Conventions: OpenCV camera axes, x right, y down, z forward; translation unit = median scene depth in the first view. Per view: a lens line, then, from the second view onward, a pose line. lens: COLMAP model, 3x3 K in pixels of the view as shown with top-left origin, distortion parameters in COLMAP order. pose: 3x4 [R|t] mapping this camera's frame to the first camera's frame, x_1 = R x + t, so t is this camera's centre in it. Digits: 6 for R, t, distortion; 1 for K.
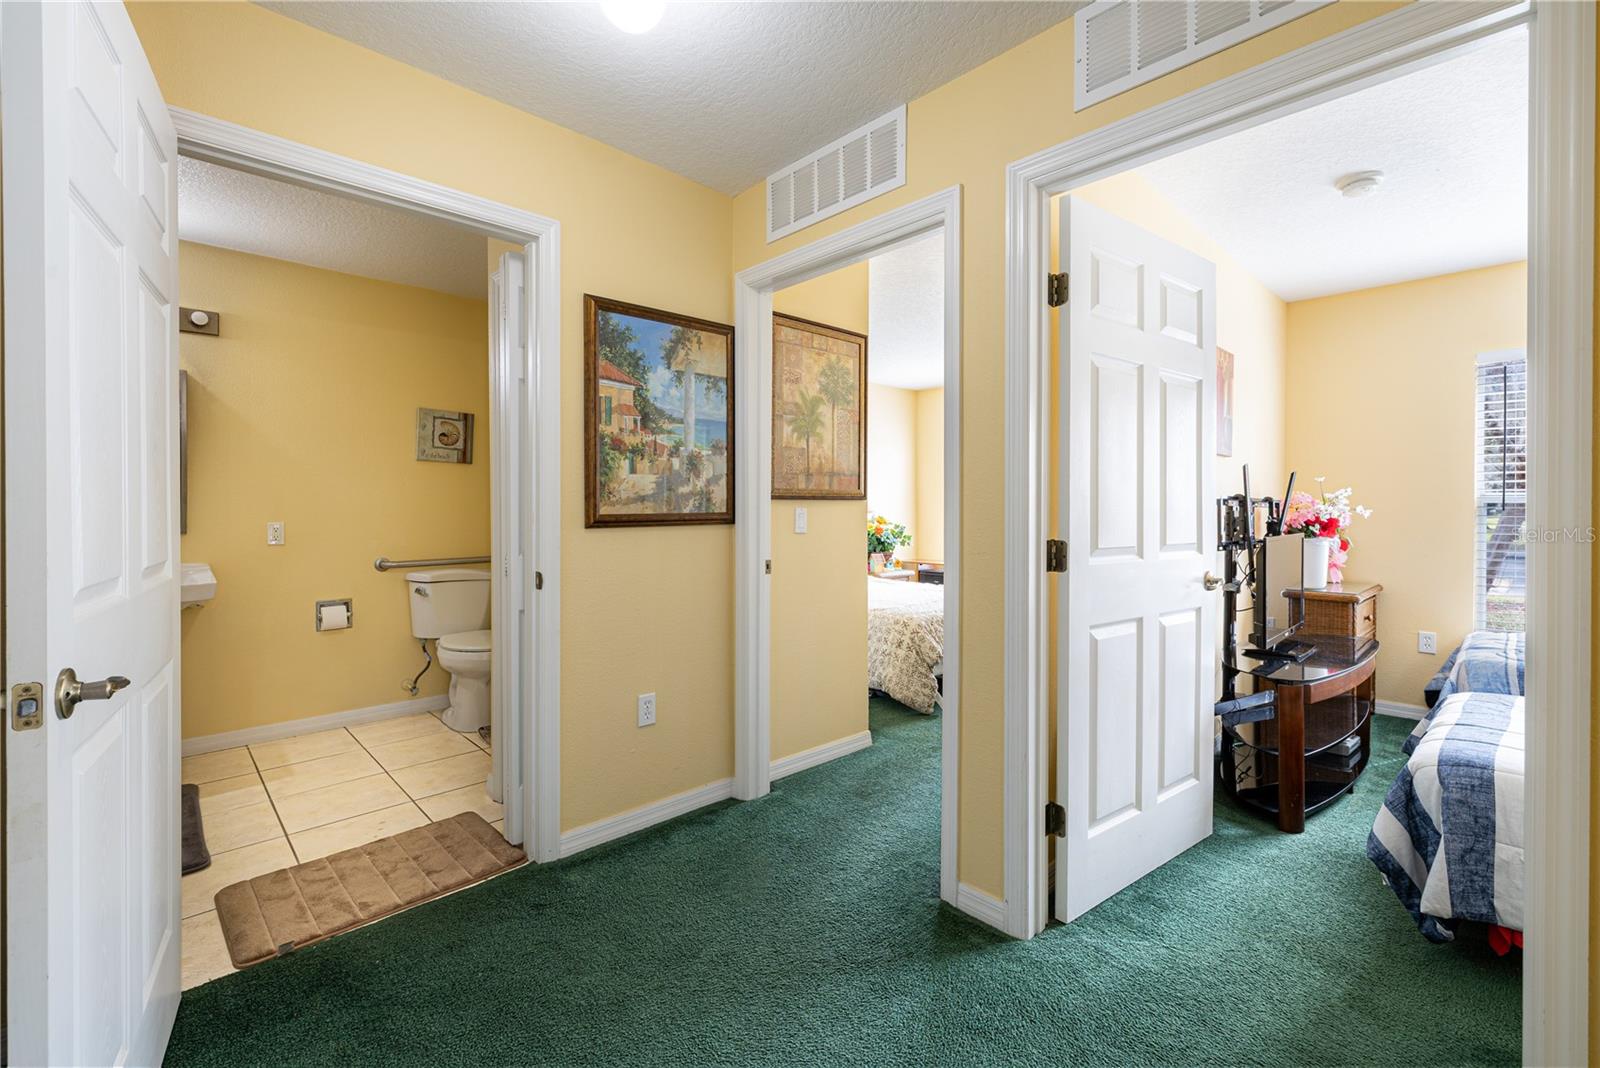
lens RADIAL K [[690.1, 0, 795.8], [0, 690.1, 508.7], [0, 0, 1]] dist [0.003316, -0.000153]
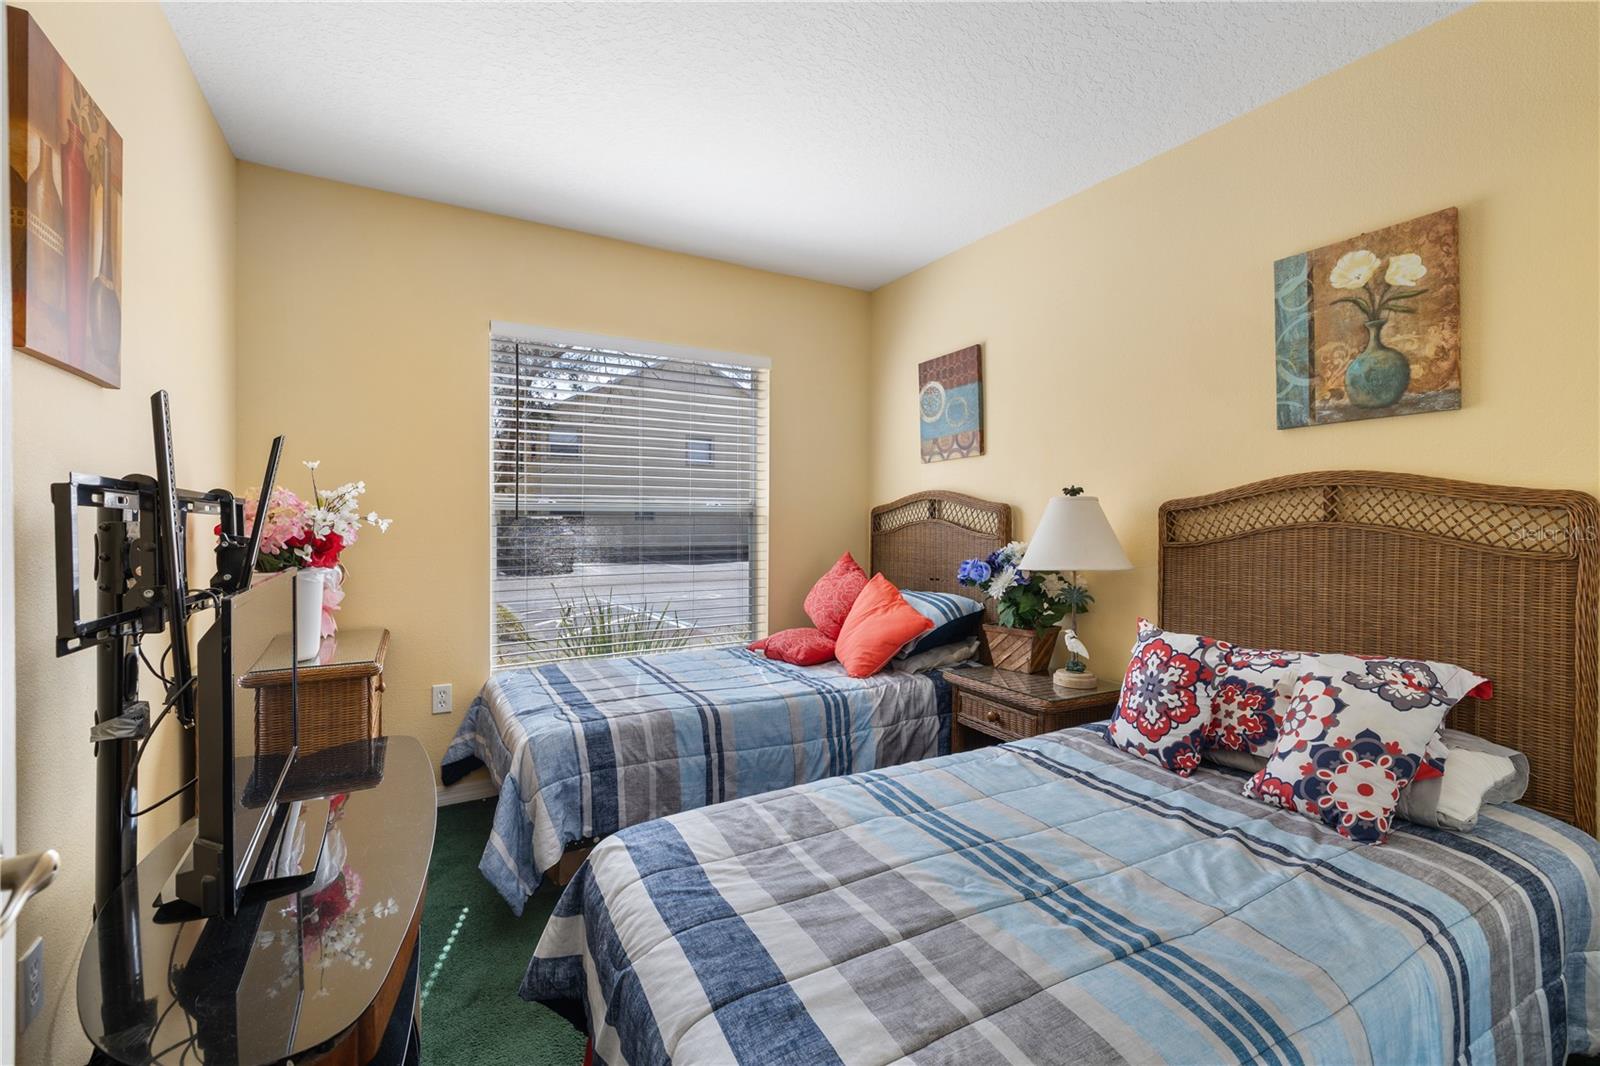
lens RADIAL K [[690.1, 0, 794.3], [0, 690.1, 529.5], [0, 0, 1]] dist [0.003316, -0.000153]
pose [[0.246693, -0.015714, 0.968966, 0.326047], [-0.001794, 0.999859, 0.016672, 0.000124], [-0.969092, -0.005851, 0.246630, 0.504271]]
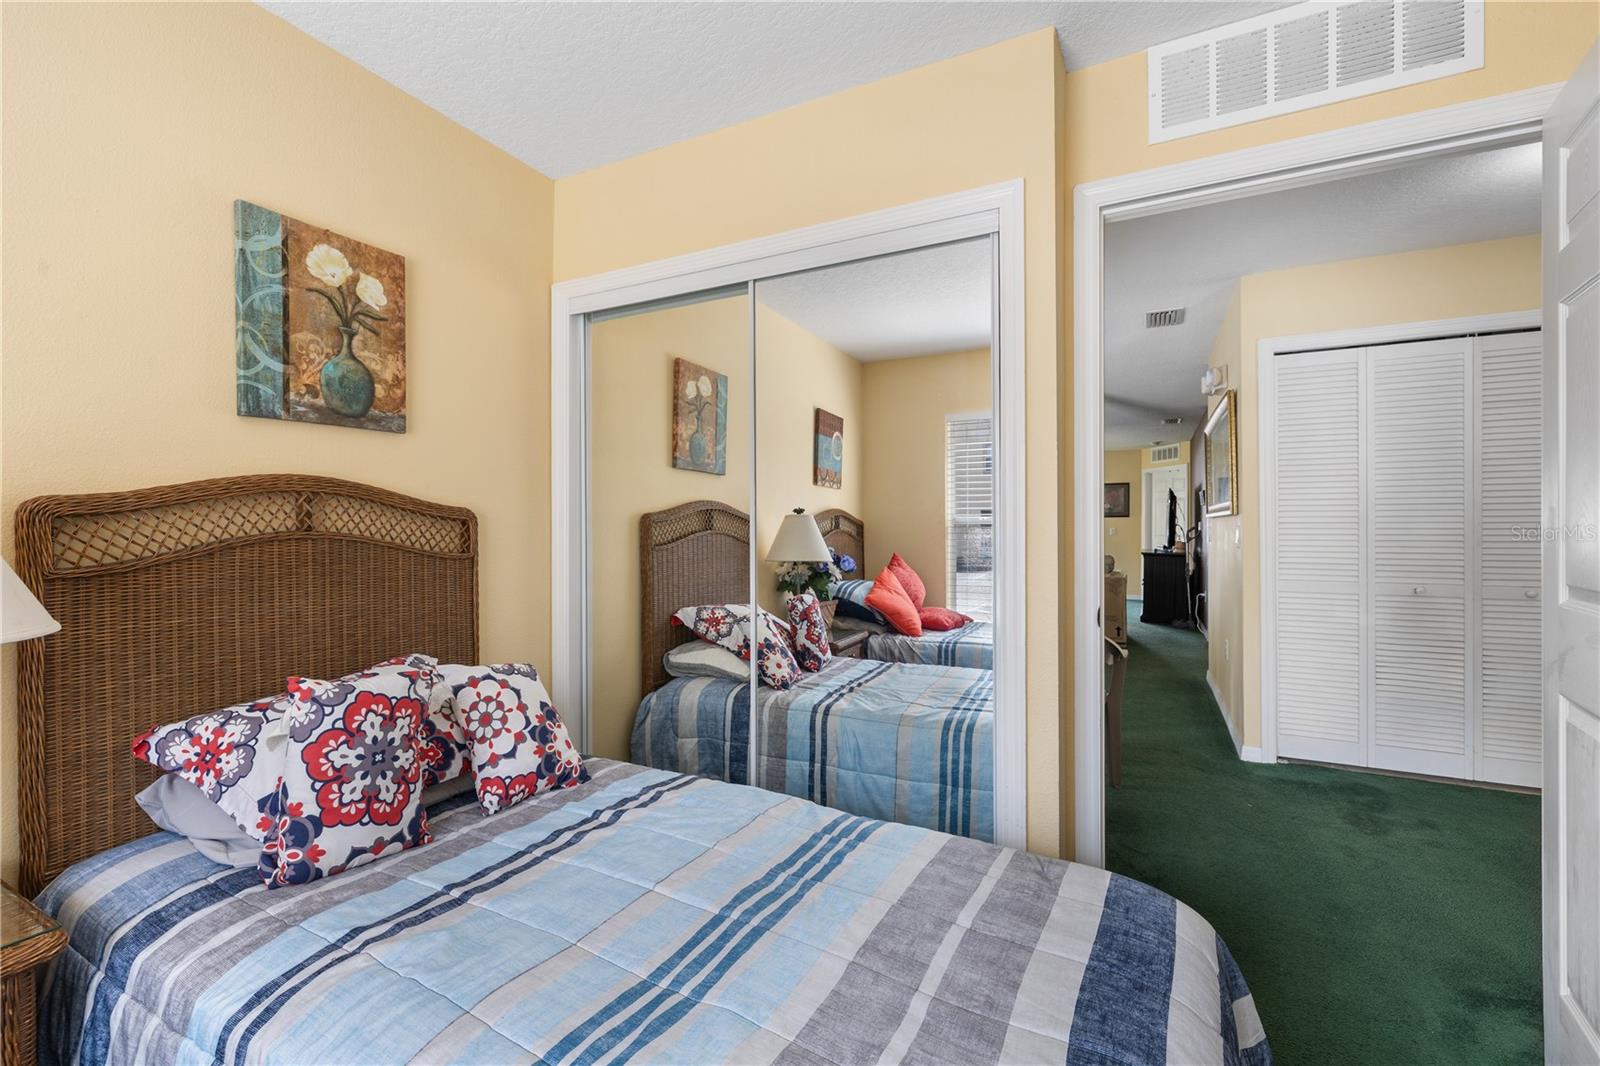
lens RADIAL K [[690.1, 0, 795.3], [0, 690.1, 529.9], [0, 0, 1]] dist [0.003316, -0.000153]
pose [[-0.946055, 0.001295, -0.324003, 0.978844], [0.000318, 0.999995, 0.003070, -0.000529], [0.324005, 0.002802, -0.946051, 0.925473]]
